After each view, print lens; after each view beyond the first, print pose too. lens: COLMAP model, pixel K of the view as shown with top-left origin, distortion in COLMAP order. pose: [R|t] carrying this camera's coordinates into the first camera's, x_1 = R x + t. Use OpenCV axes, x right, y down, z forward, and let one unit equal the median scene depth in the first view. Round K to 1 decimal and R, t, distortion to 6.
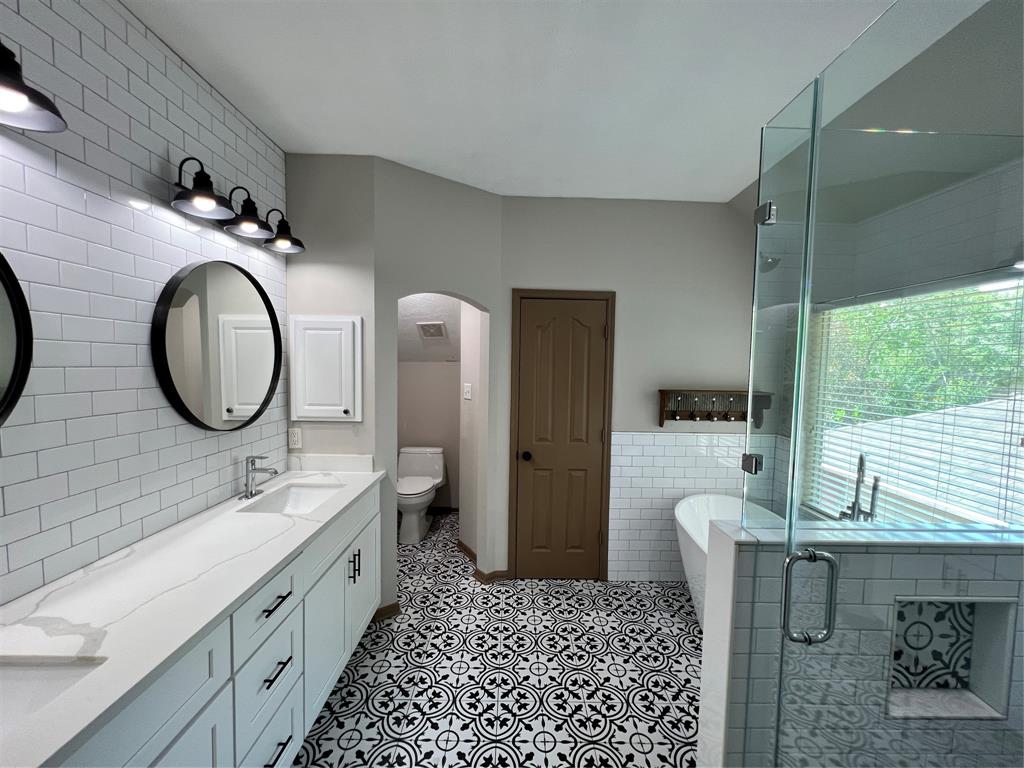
lens RADIAL K [[406.9, 0, 517.0], [0, 406.9, 382.7], [0, 0, 1]] dist [0.002927, -0.000379]
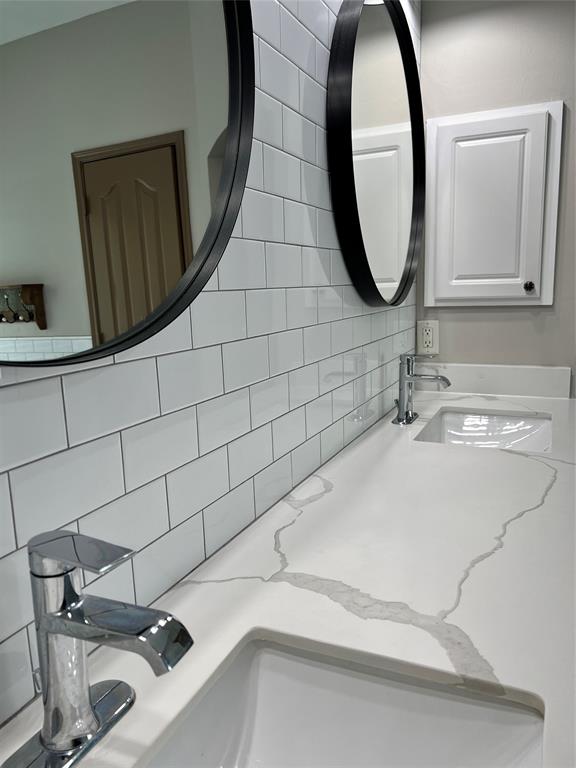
lens RADIAL K [[581.4, 0, 287.8], [0, 581.4, 388.3], [0, 0, 1]] dist [-0.000751, 0.000803]
pose [[0.902737, 0.037138, -0.428586, -0.372525], [0.023806, 0.990427, 0.135966, 0.092799], [0.429533, -0.132944, 0.893212, 0.135571]]
